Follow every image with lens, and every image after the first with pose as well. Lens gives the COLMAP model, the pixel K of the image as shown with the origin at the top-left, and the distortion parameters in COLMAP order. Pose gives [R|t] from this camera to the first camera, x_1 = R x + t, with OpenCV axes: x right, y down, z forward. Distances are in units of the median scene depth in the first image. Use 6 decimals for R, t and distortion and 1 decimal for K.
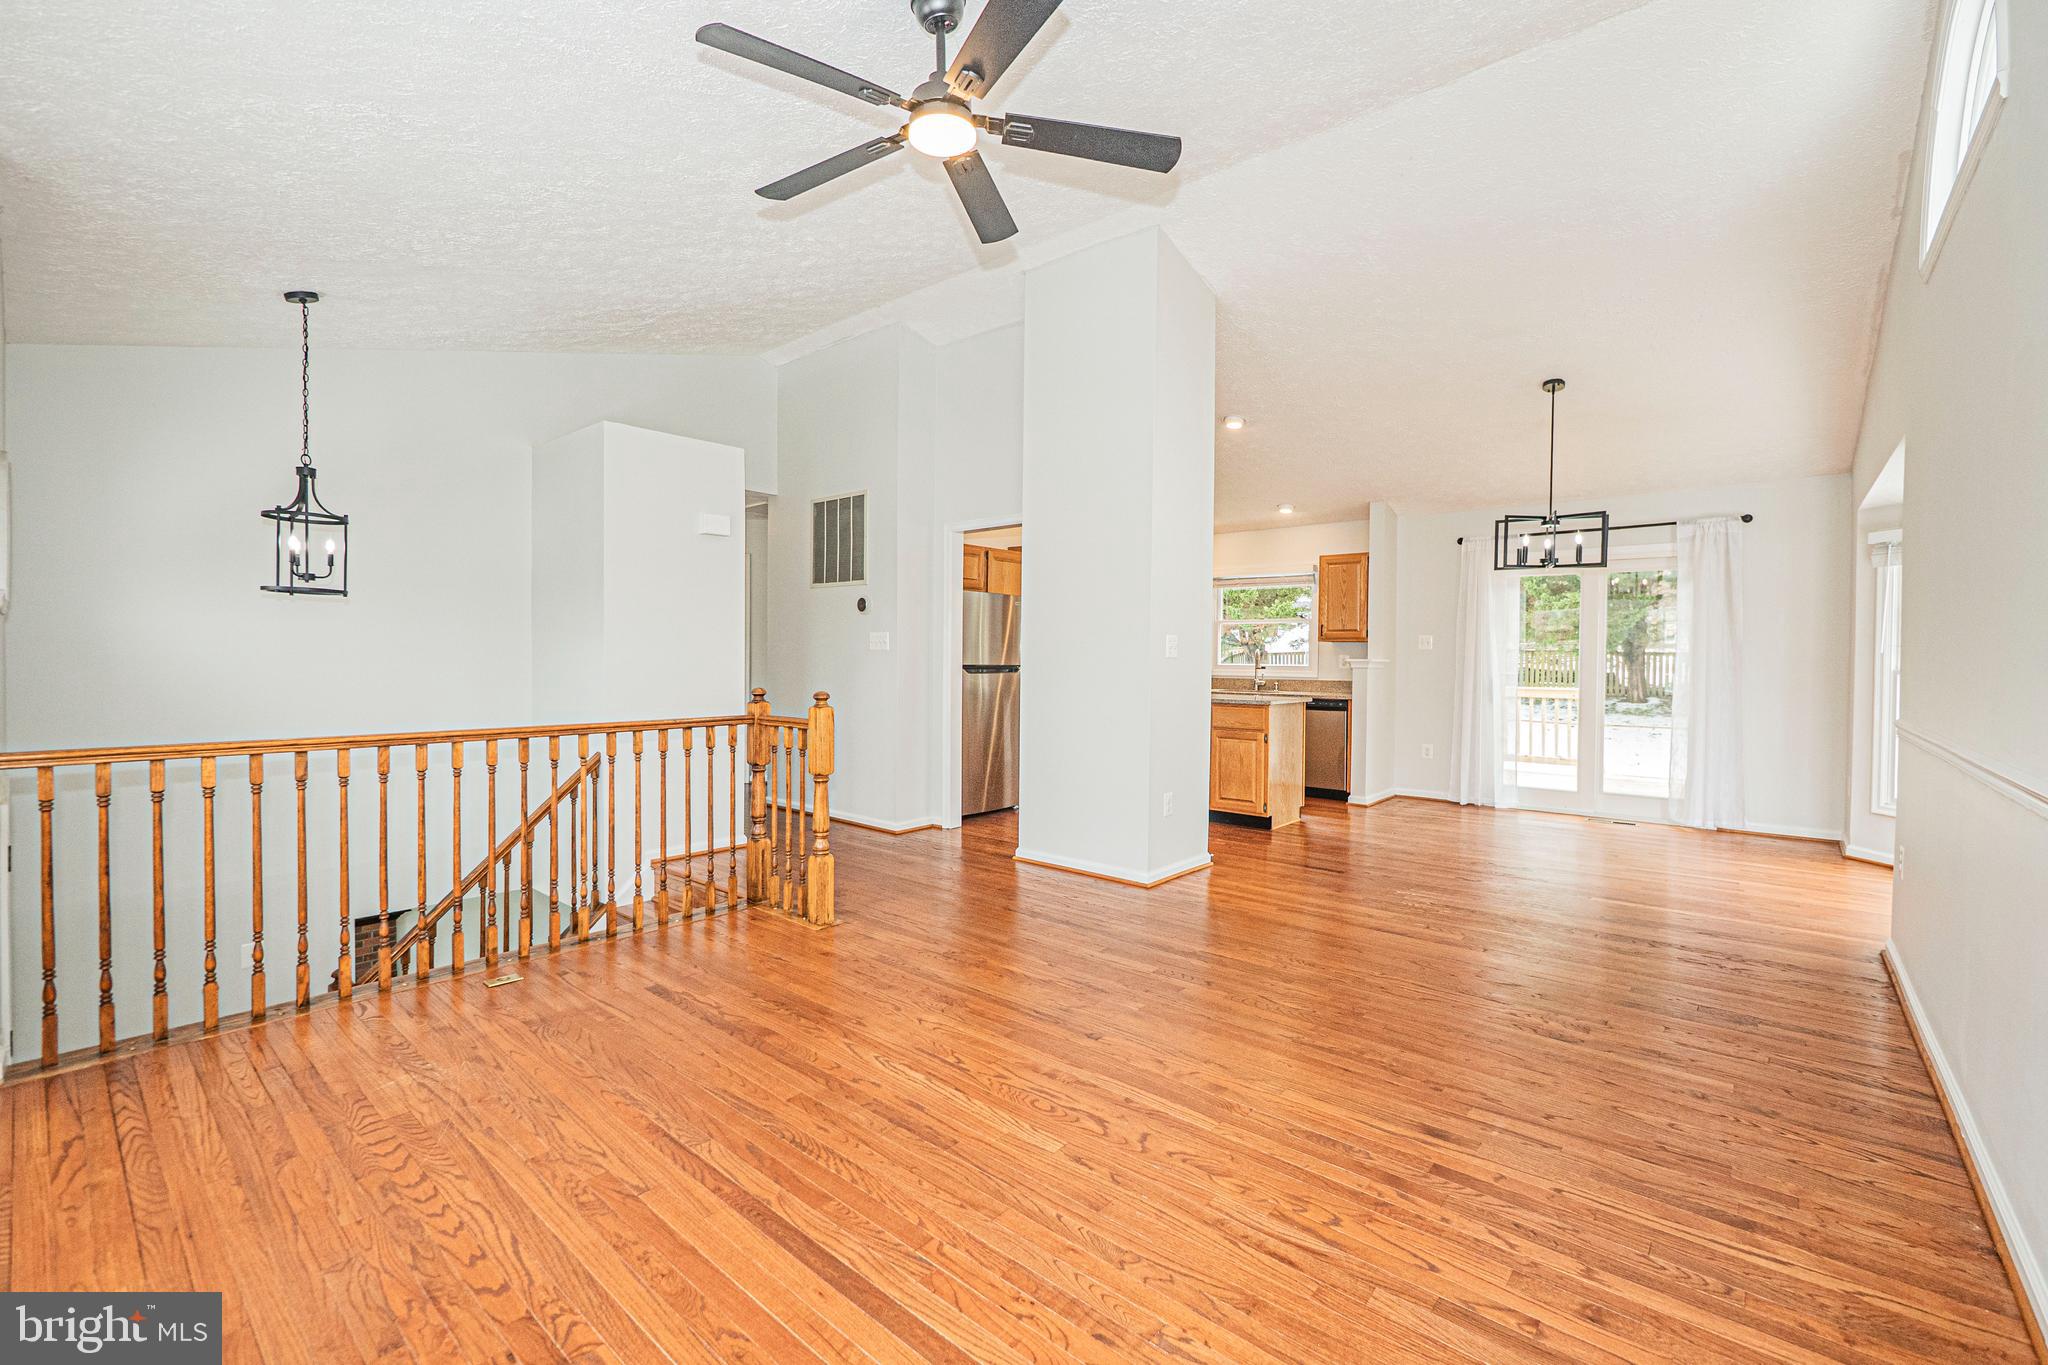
lens RADIAL K [[868.3, 0, 1024.9], [0, 868.3, 672.0], [0, 0, 1]] dist [-0.007345, 0.002071]
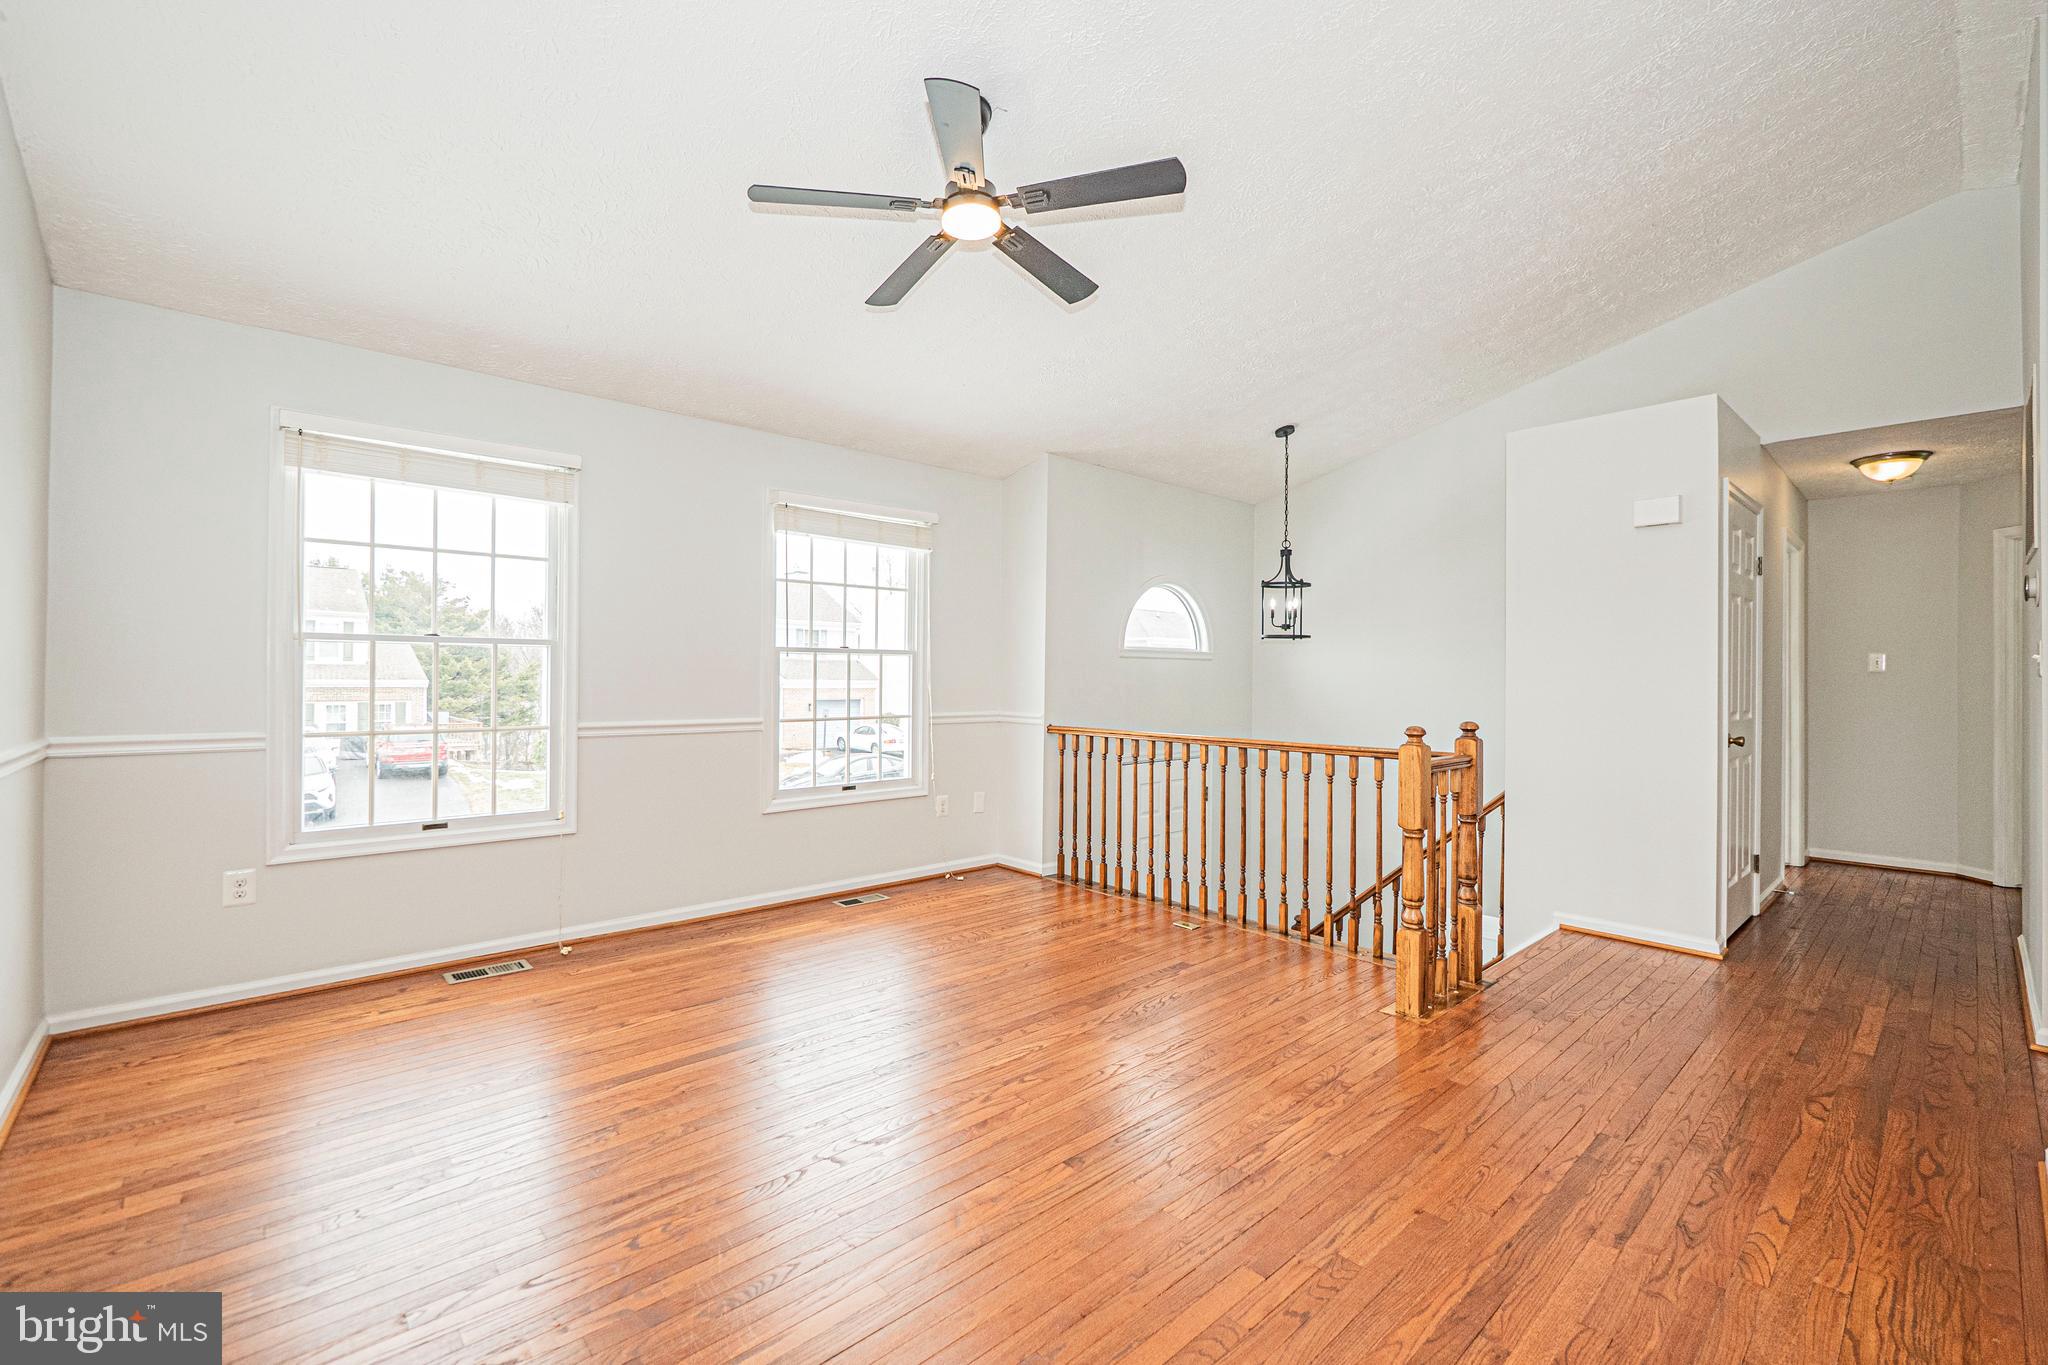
lens RADIAL K [[868.3, 0, 1023.2], [0, 868.3, 676.5], [0, 0, 1]] dist [-0.007345, 0.002071]
pose [[-0.123978, -0.009276, -0.992242, 0.558727], [-0.027750, 0.999598, -0.005877, -0.007961], [0.991897, 0.026806, -0.124185, 0.670552]]
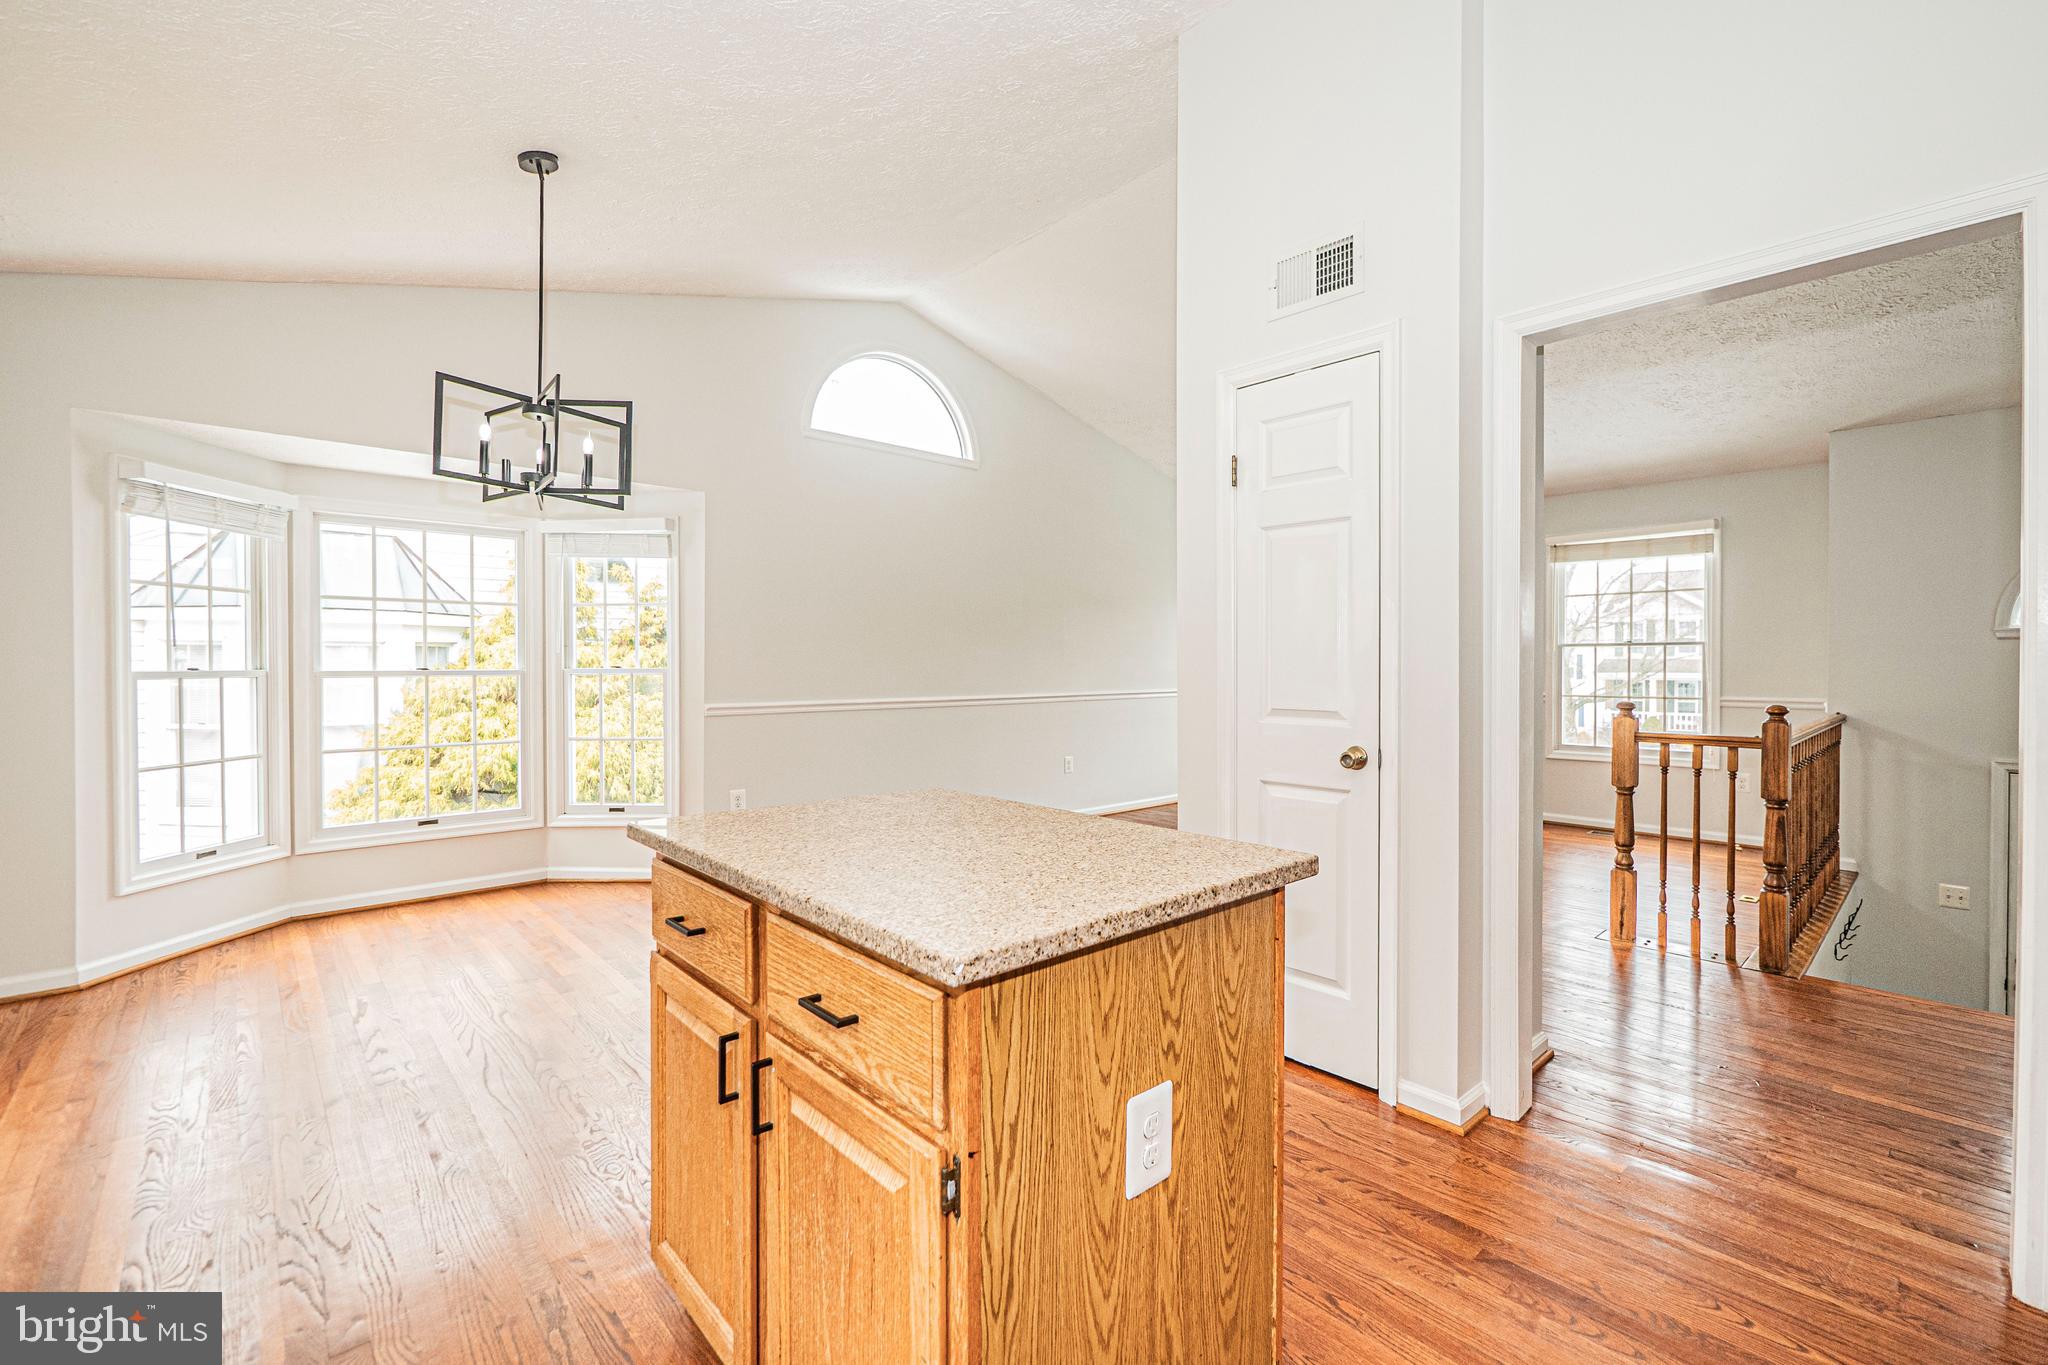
lens RADIAL K [[868.3, 0, 1017.0], [0, 868.3, 673.4], [0, 0, 1]] dist [-0.007345, 0.002071]
pose [[-0.991898, -0.010961, 0.126567, 0.292491], [-0.007014, 0.999476, 0.031589, -0.031314], [-0.126847, 0.030445, -0.991455, 1.865594]]
